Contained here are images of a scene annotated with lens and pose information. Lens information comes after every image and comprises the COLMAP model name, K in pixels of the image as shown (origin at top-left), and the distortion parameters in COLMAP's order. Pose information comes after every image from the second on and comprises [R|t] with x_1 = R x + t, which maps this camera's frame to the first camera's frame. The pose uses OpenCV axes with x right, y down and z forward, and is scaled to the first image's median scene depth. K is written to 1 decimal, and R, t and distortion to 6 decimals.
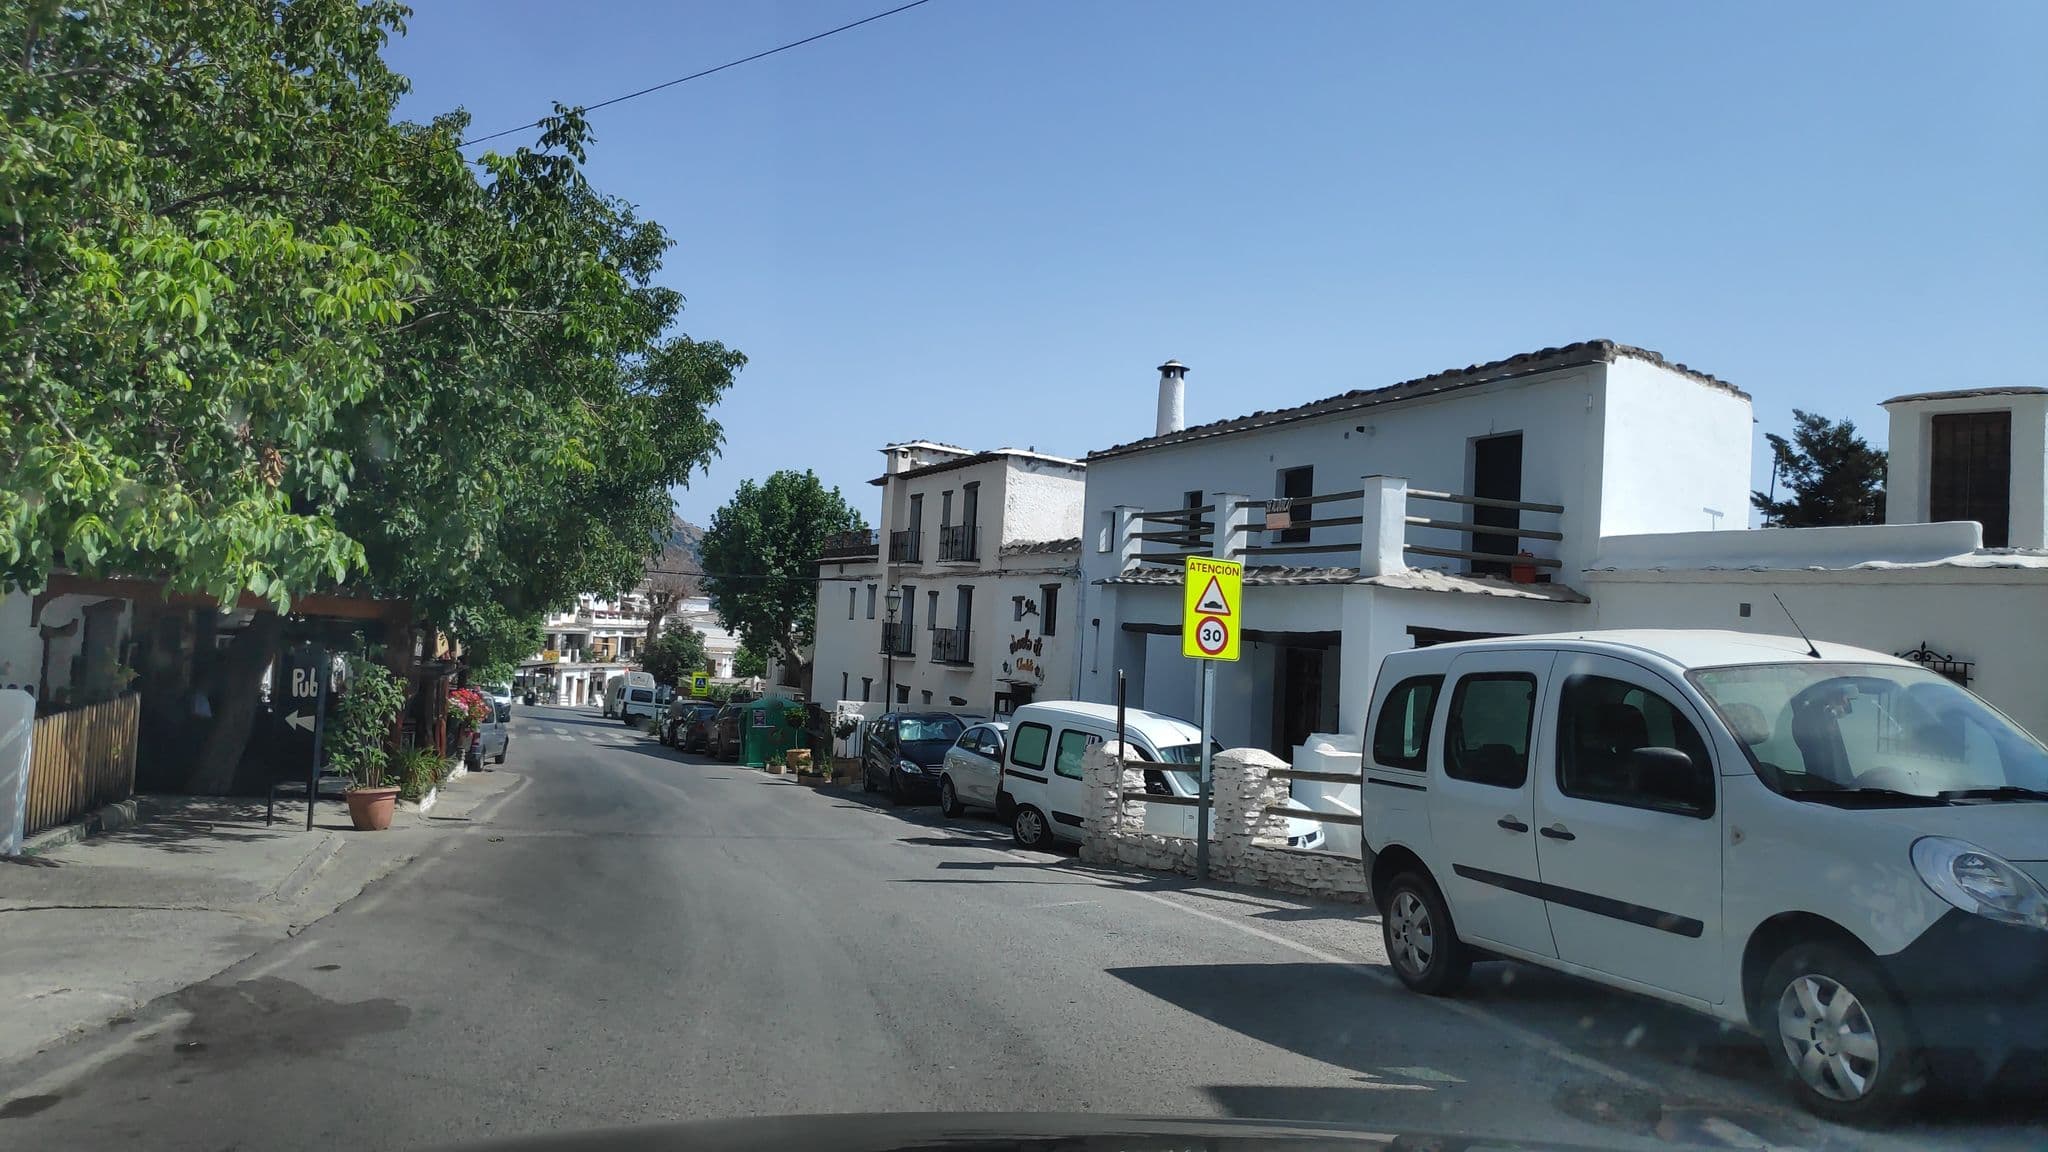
lens RADIAL K [[1447.2, 0, 1026.3], [0, 1447.2, 656.6], [0, 0, 1]] dist [0.002314, 0.000432]
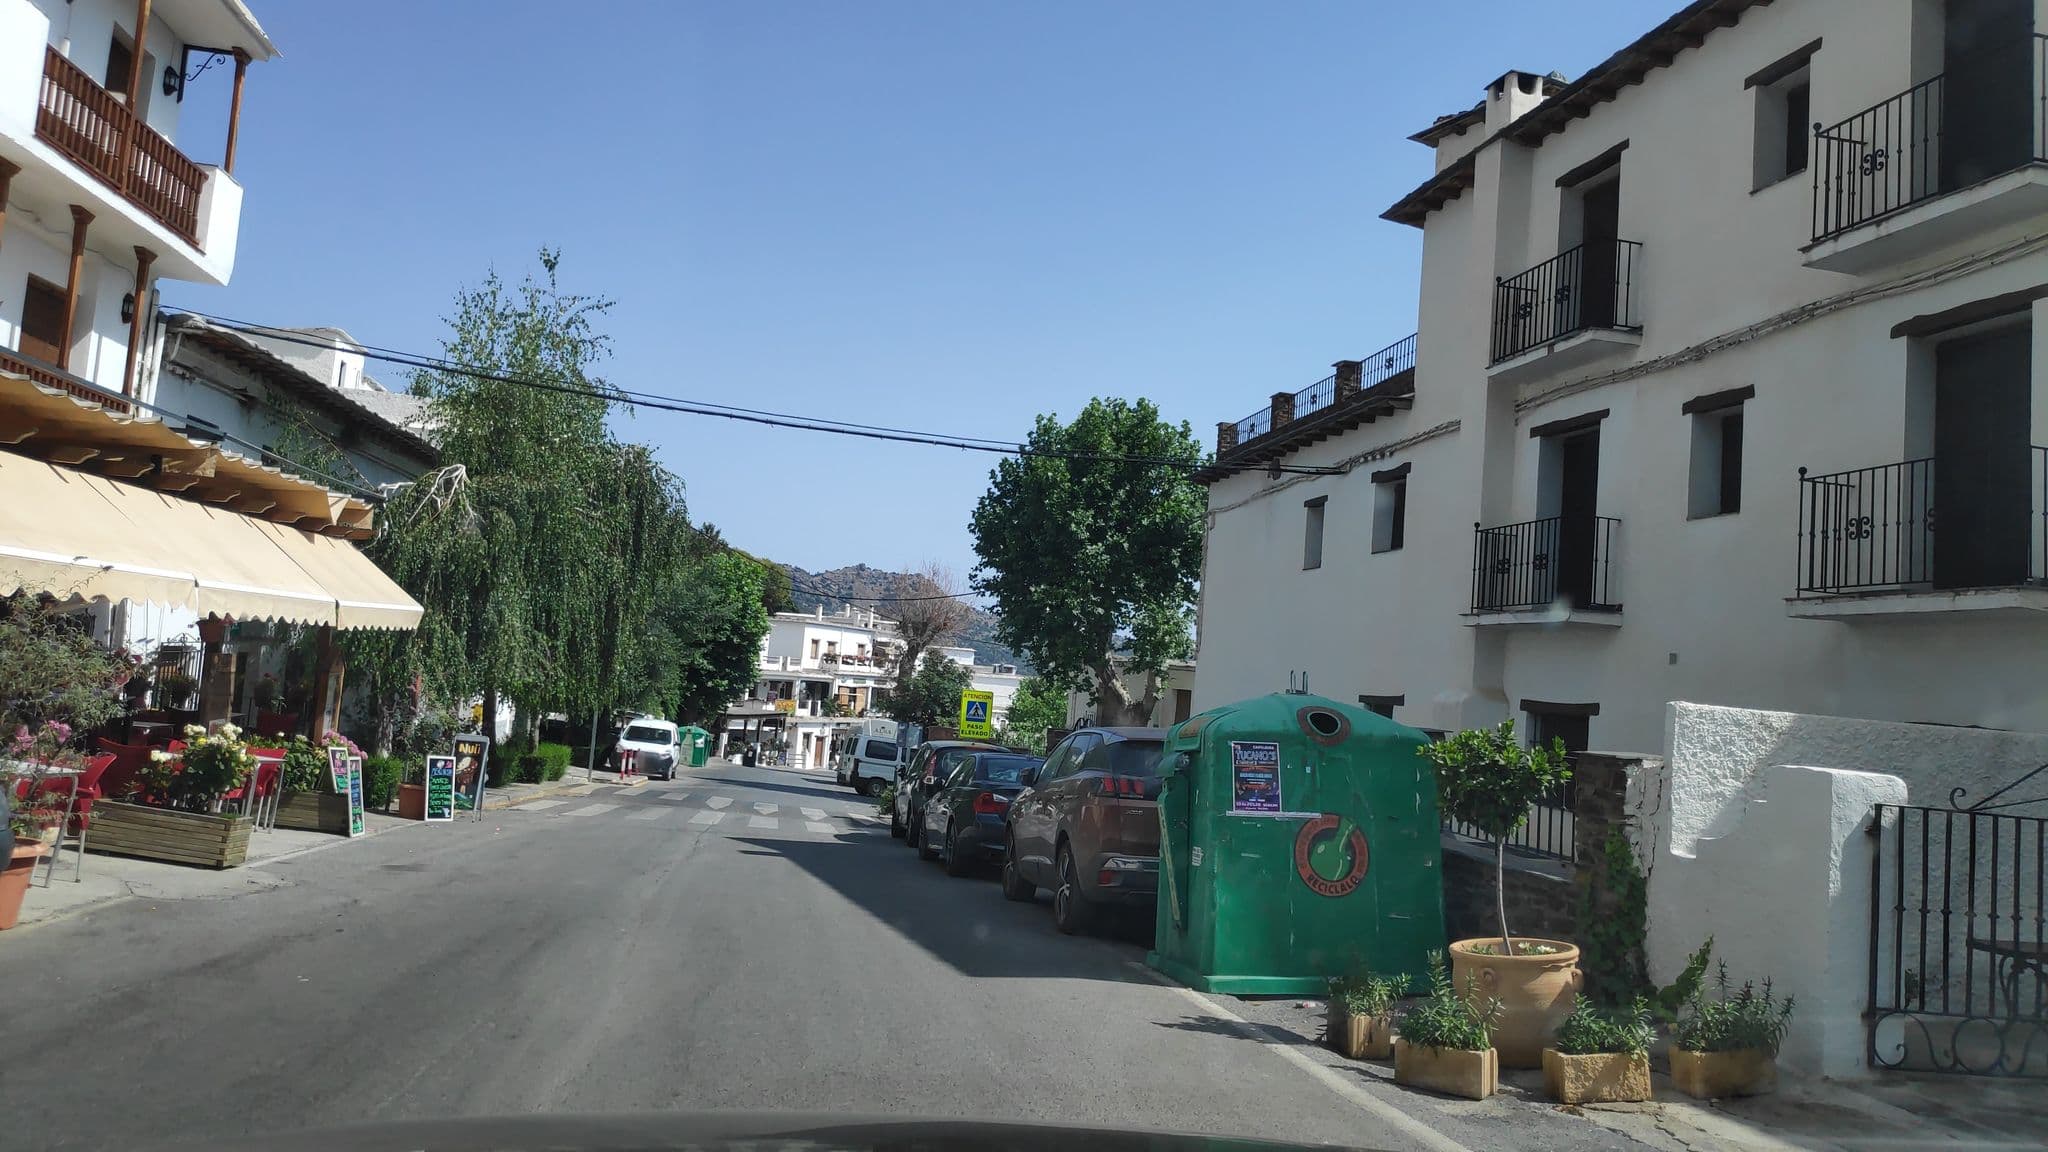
lens RADIAL K [[1453.6, 0, 1024.0], [0, 1453.6, 576.0], [0, 0, 1]] dist [-0.000889, -0.000329]
pose [[0.983998, -0.003521, -0.178145, -0.059960], [-0.015470, 0.994341, -0.105102, 0.012062], [0.177506, 0.106176, 0.978375, 0.255027]]
